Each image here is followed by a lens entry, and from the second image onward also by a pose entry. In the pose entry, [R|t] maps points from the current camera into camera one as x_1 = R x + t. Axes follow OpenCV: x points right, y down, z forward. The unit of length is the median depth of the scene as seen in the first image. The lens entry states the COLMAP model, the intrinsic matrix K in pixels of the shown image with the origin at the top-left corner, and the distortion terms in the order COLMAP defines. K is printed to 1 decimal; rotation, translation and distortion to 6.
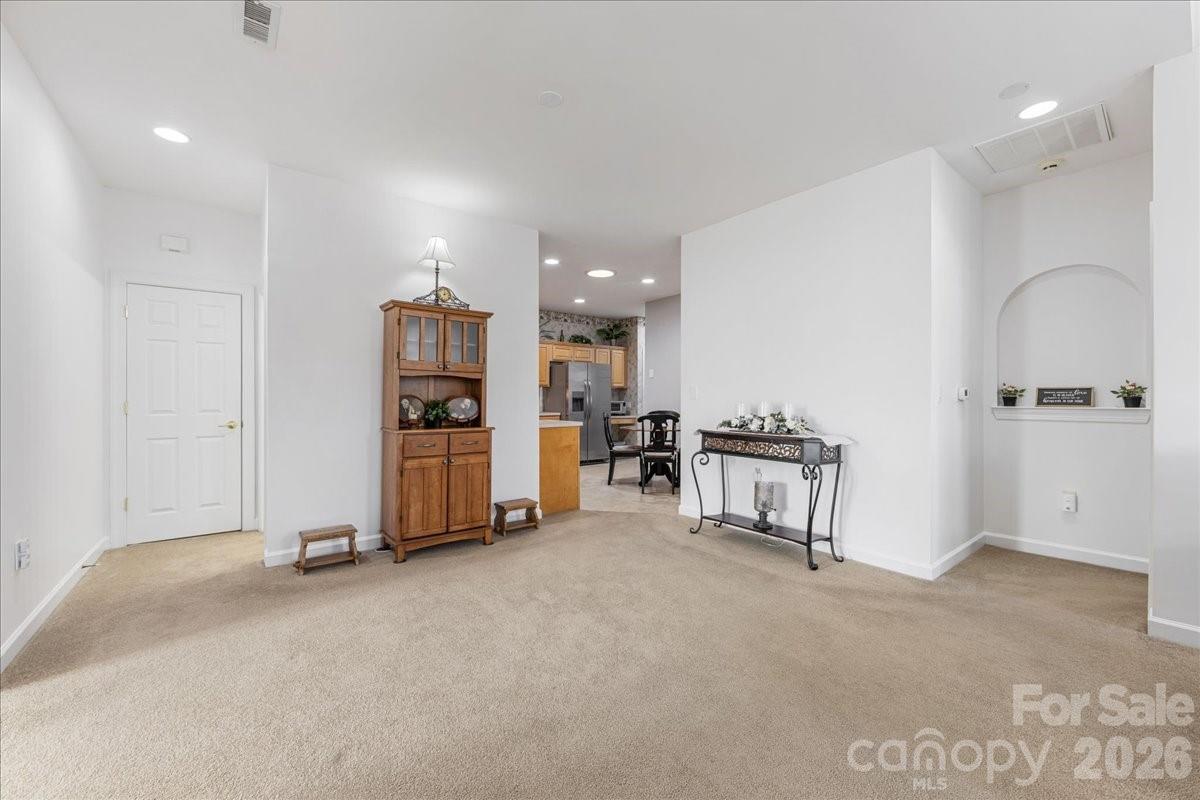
lens RADIAL K [[474.9, 0, 599.3], [0, 474.9, 398.4], [0, 0, 1]] dist [-0.002083, -0.000402]
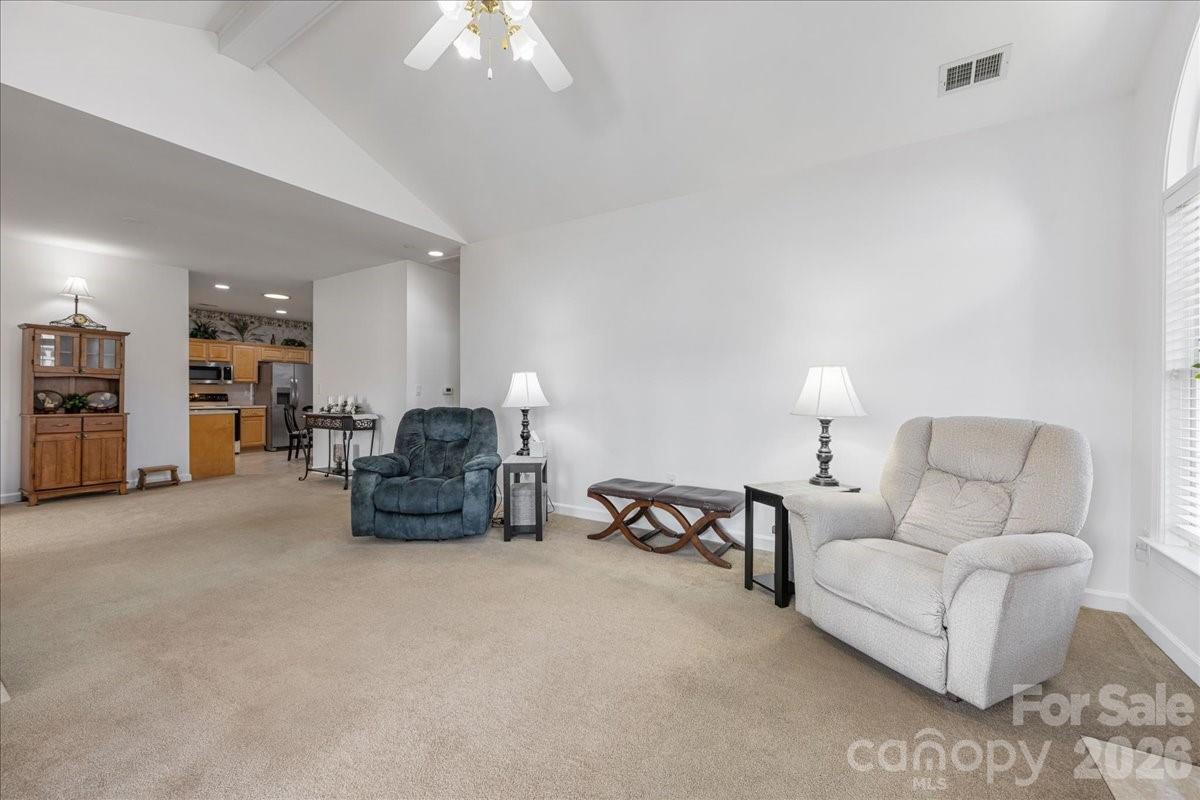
lens RADIAL K [[474.9, 0, 600.1], [0, 474.9, 394.4], [0, 0, 1]] dist [-0.002083, -0.000402]
pose [[0.939888, 0.000613, 0.341483, 0.625746], [-0.001002, 0.999999, 0.000963, 0.002281], [-0.341482, -0.001247, 0.939887, -0.827864]]
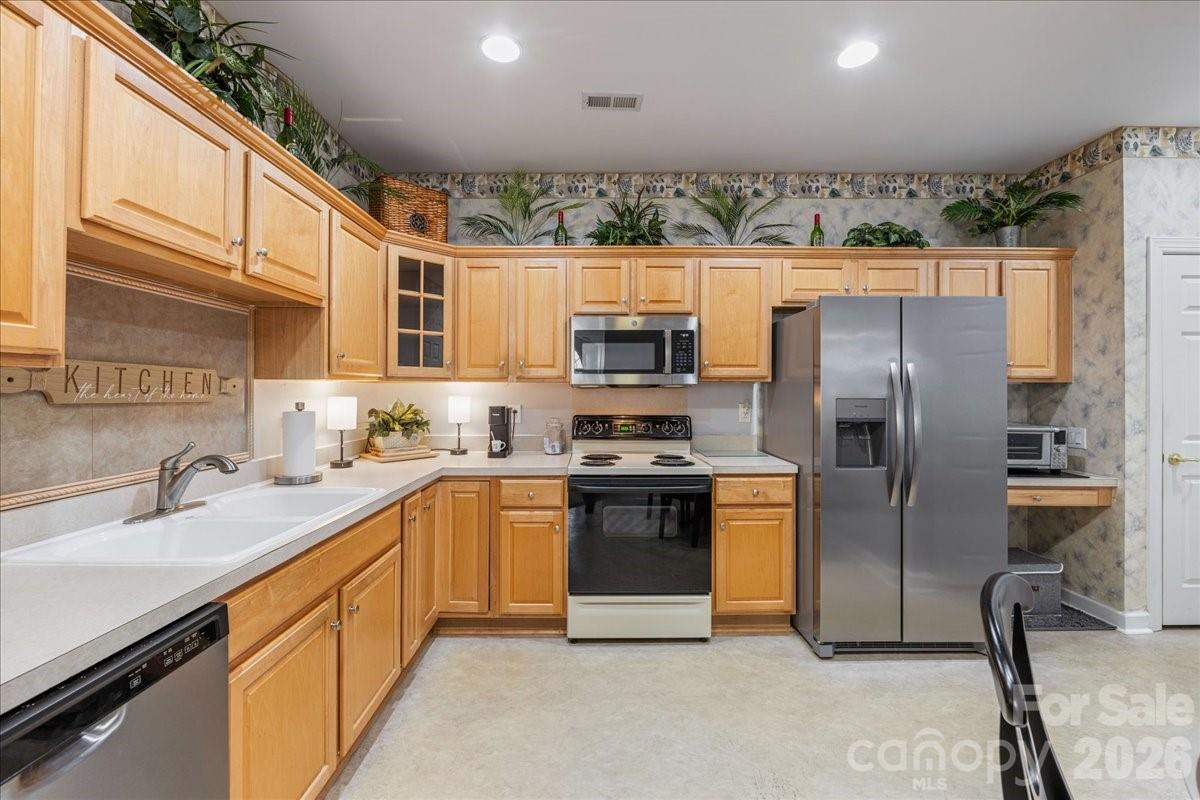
lens RADIAL K [[474.9, 0, 594.4], [0, 474.9, 393.9], [0, 0, 1]] dist [-0.002083, -0.000402]
pose [[0.793512, 0.003795, -0.608543, 0.006302], [0.000621, 0.999975, 0.007047, -0.039257], [0.608555, -0.005970, 0.793490, 1.415449]]
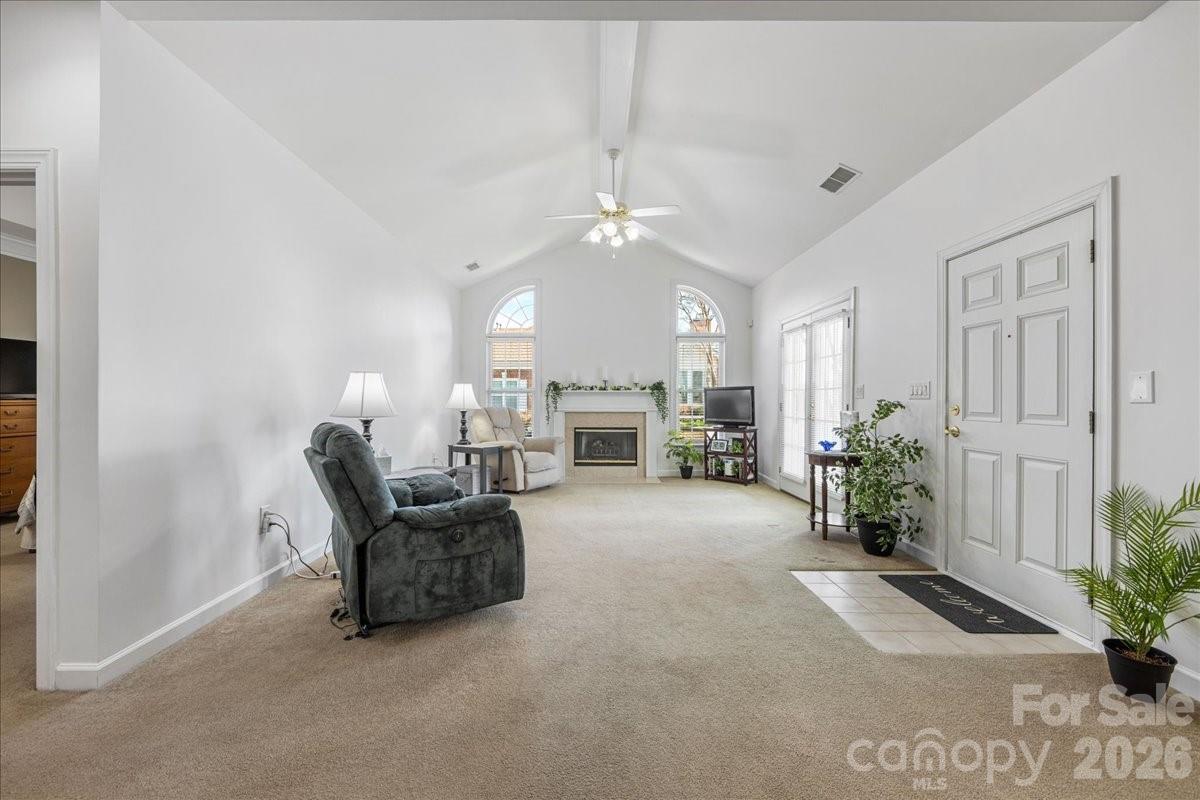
lens RADIAL K [[474.9, 0, 590.8], [0, 474.9, 397.4], [0, 0, 1]] dist [-0.002083, -0.000402]
pose [[-0.790882, -0.001348, 0.611968, -0.012636], [-0.001238, 0.999999, 0.000601, -0.003853], [-0.611968, -0.000282, -0.790883, 0.679155]]
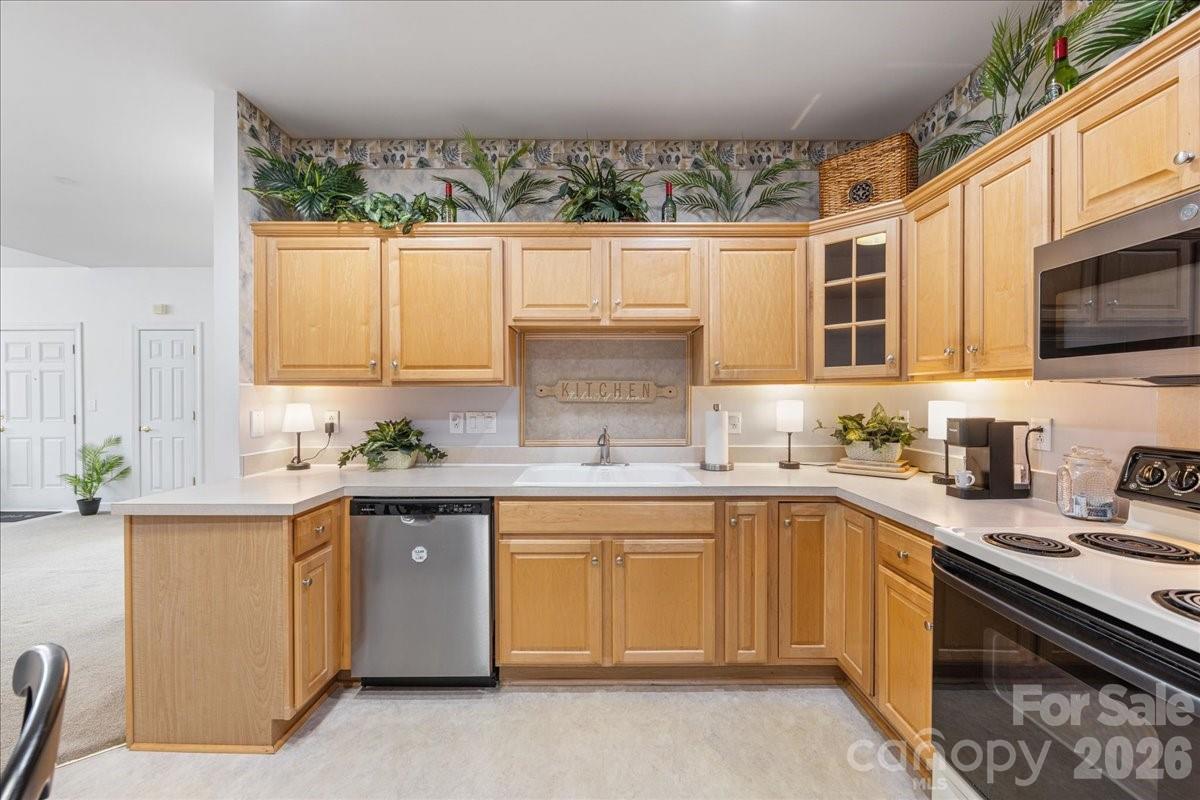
lens RADIAL K [[474.9, 0, 596.7], [0, 474.9, 403.3], [0, 0, 1]] dist [-0.002083, -0.000402]
pose [[-0.604720, 0.014535, -0.796306, 0.038893], [0.003476, 0.999872, 0.015611, -0.038180], [0.796431, 0.006672, -0.604693, 1.930721]]
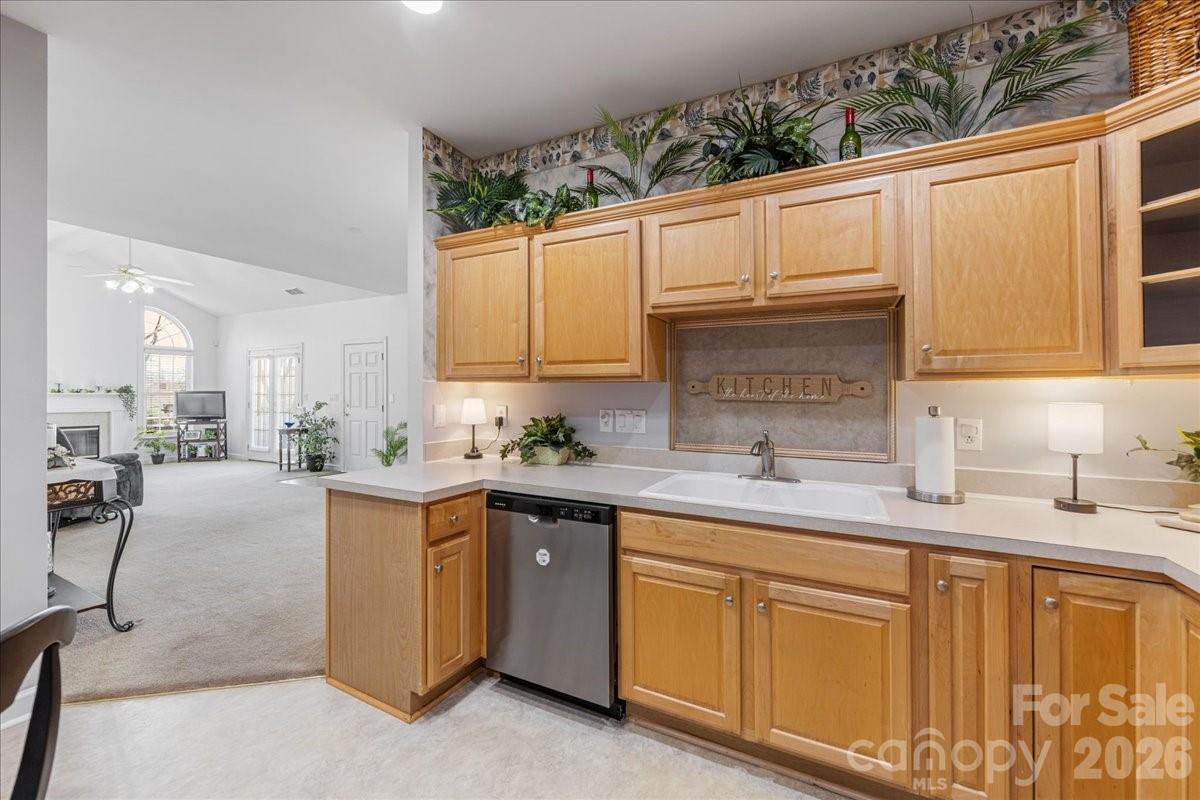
lens RADIAL K [[474.9, 0, 601.6], [0, 474.9, 390.6], [0, 0, 1]] dist [-0.002083, -0.000402]
pose [[-0.900069, -0.006509, -0.435698, -0.102802], [-0.004327, 0.999973, -0.005998, -0.037384], [0.435725, -0.003514, -0.900073, 1.939162]]
